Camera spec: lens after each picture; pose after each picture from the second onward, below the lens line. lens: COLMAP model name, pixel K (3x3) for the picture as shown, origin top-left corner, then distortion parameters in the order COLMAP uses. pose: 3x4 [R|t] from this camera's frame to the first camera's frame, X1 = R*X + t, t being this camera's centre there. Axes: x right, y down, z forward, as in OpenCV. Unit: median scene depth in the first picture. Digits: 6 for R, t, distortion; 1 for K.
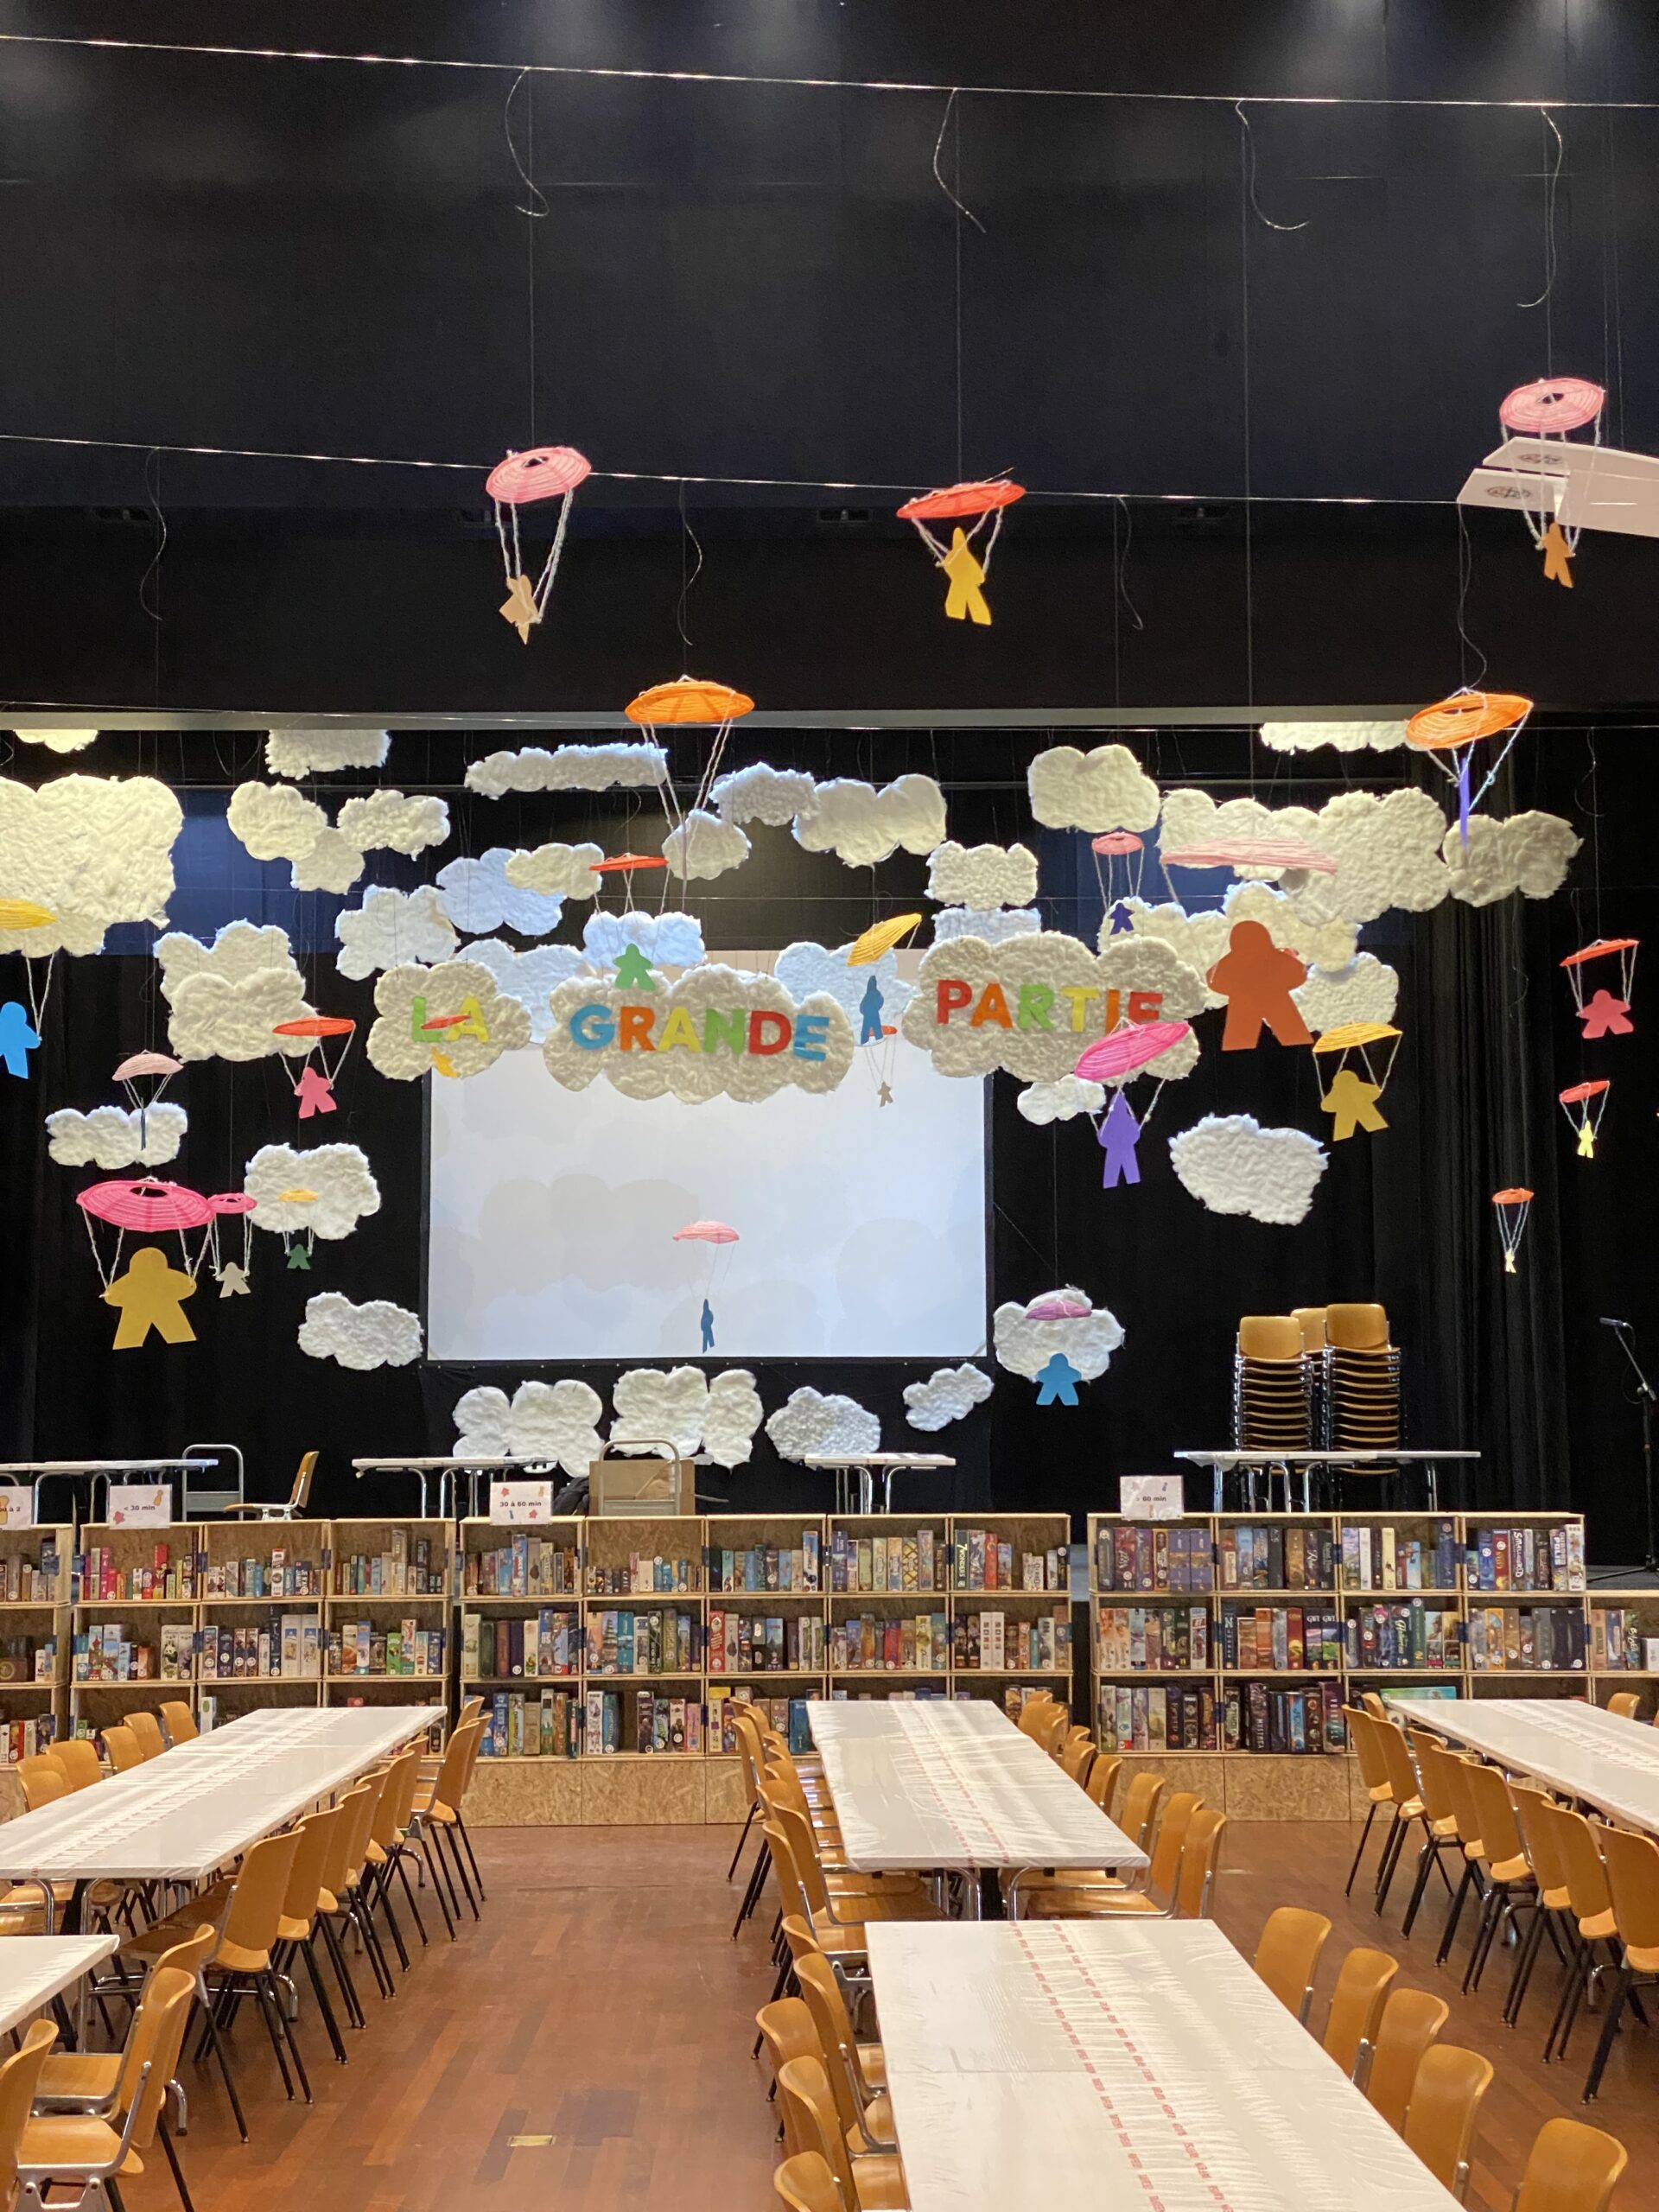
lens RADIAL K [[3320.3, 0, 825.3], [0, 3320.3, 1107.1], [0, 0, 1]] dist [0.146919, 0.000000]
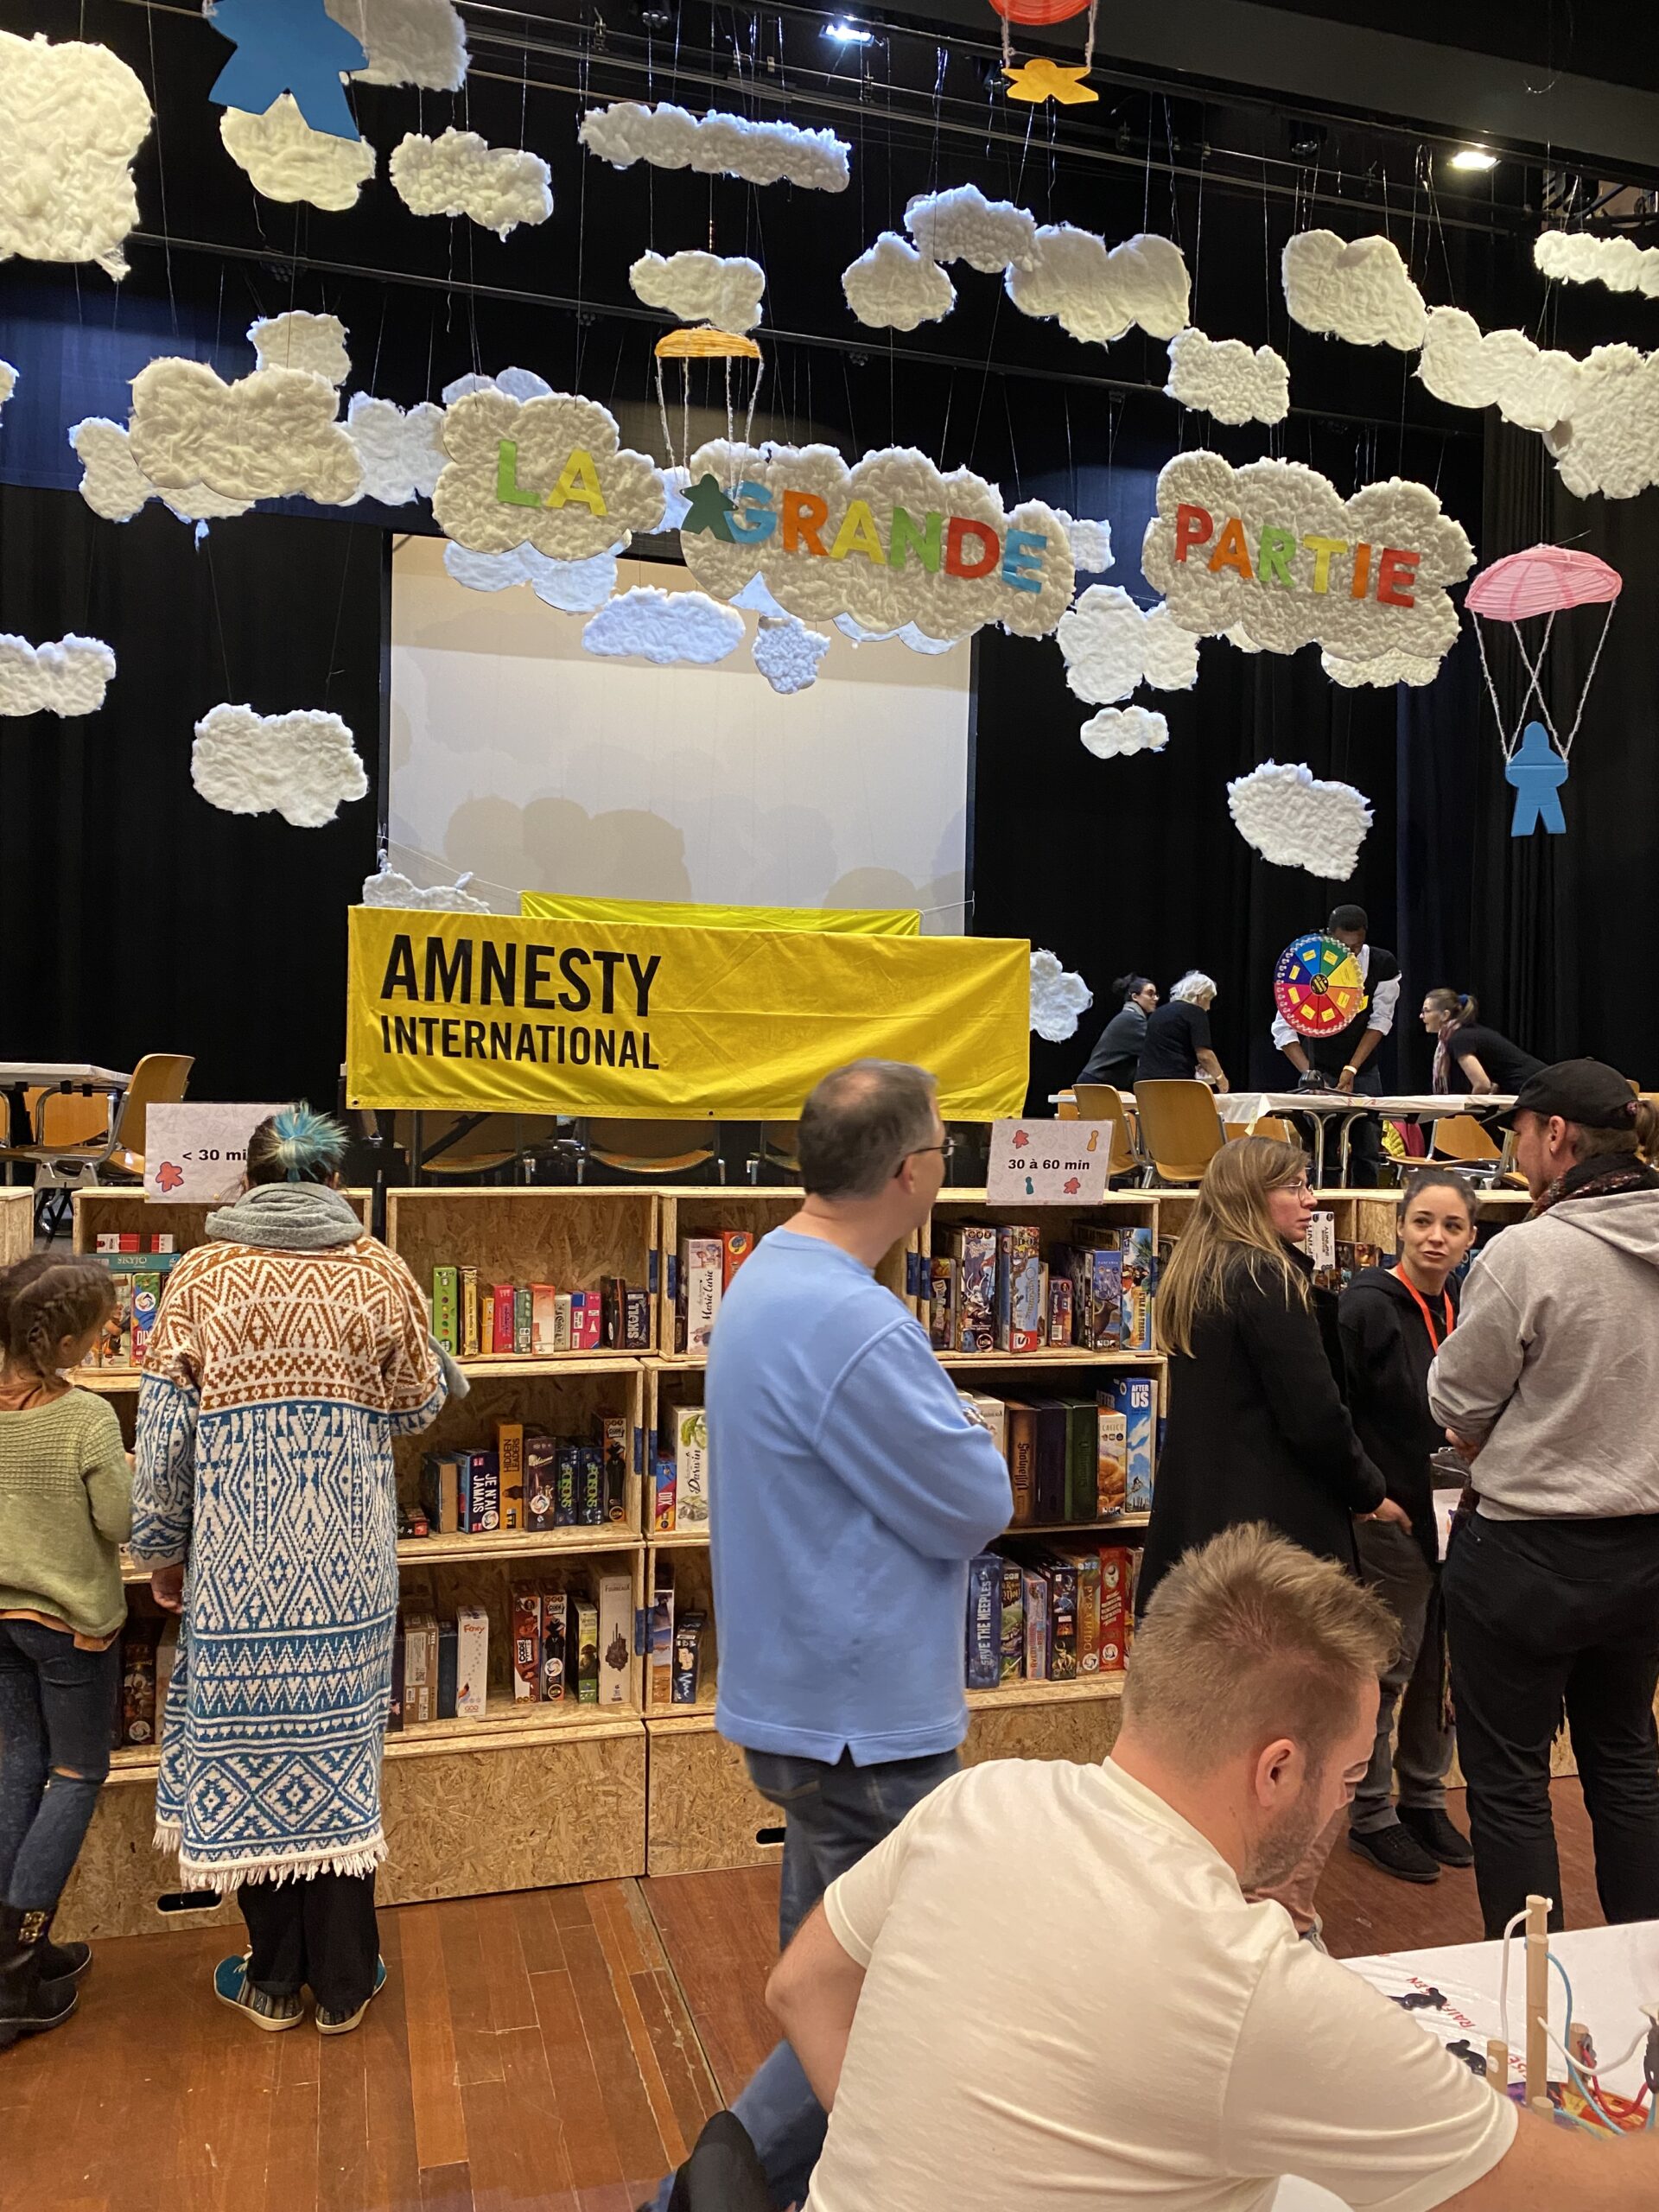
lens RADIAL K [[1695.2, 0, 838.1], [0, 1695.2, 1120.7], [0, 0, 1]] dist [0.028291, -0.019428]
pose [[0.961715, 0.022231, 0.273150, -0.149129], [-0.049322, 0.994470, 0.092720, 0.072991], [-0.269578, -0.102642, 0.957493, 0.616638]]
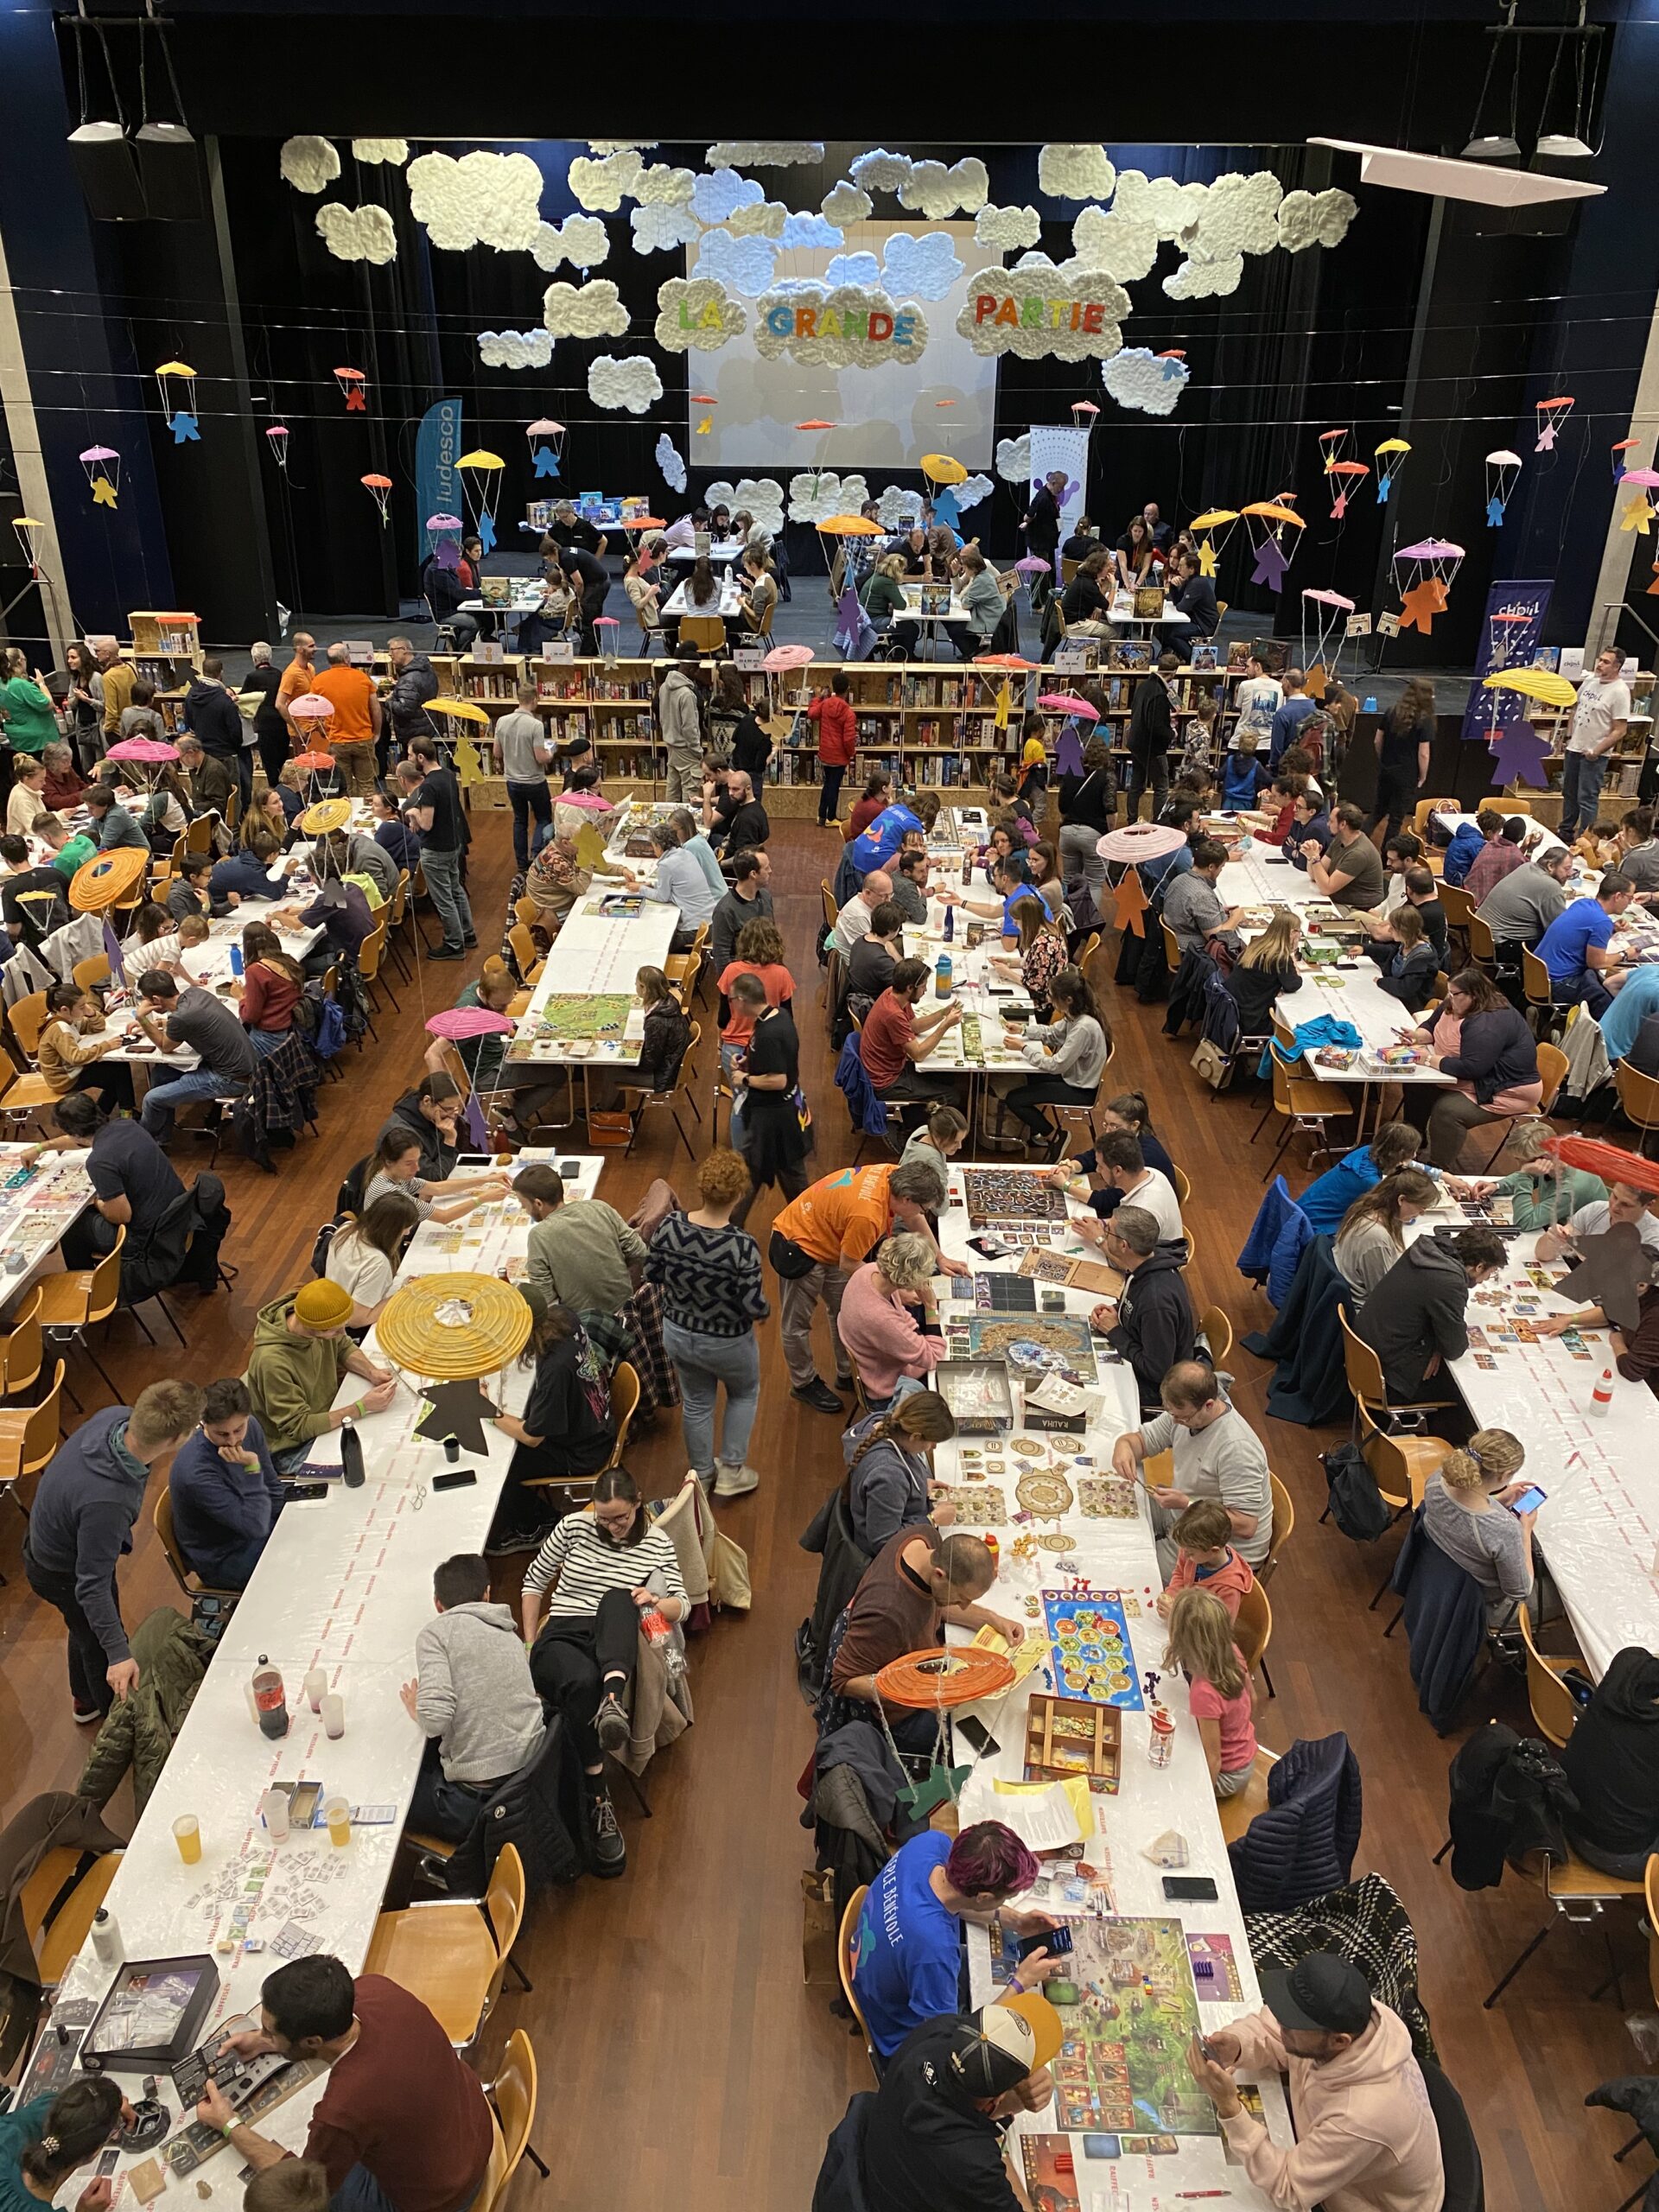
lens RADIAL K [[1695.2, 0, 830.9], [0, 1695.2, 1094.8], [0, 0, 1]] dist [0.028291, -0.019428]
pose [[0.999272, 0.030541, -0.022883, -0.009924], [-0.013710, 0.846882, 0.531604, -0.157025], [0.035615, -0.530903, 0.846684, 0.013449]]
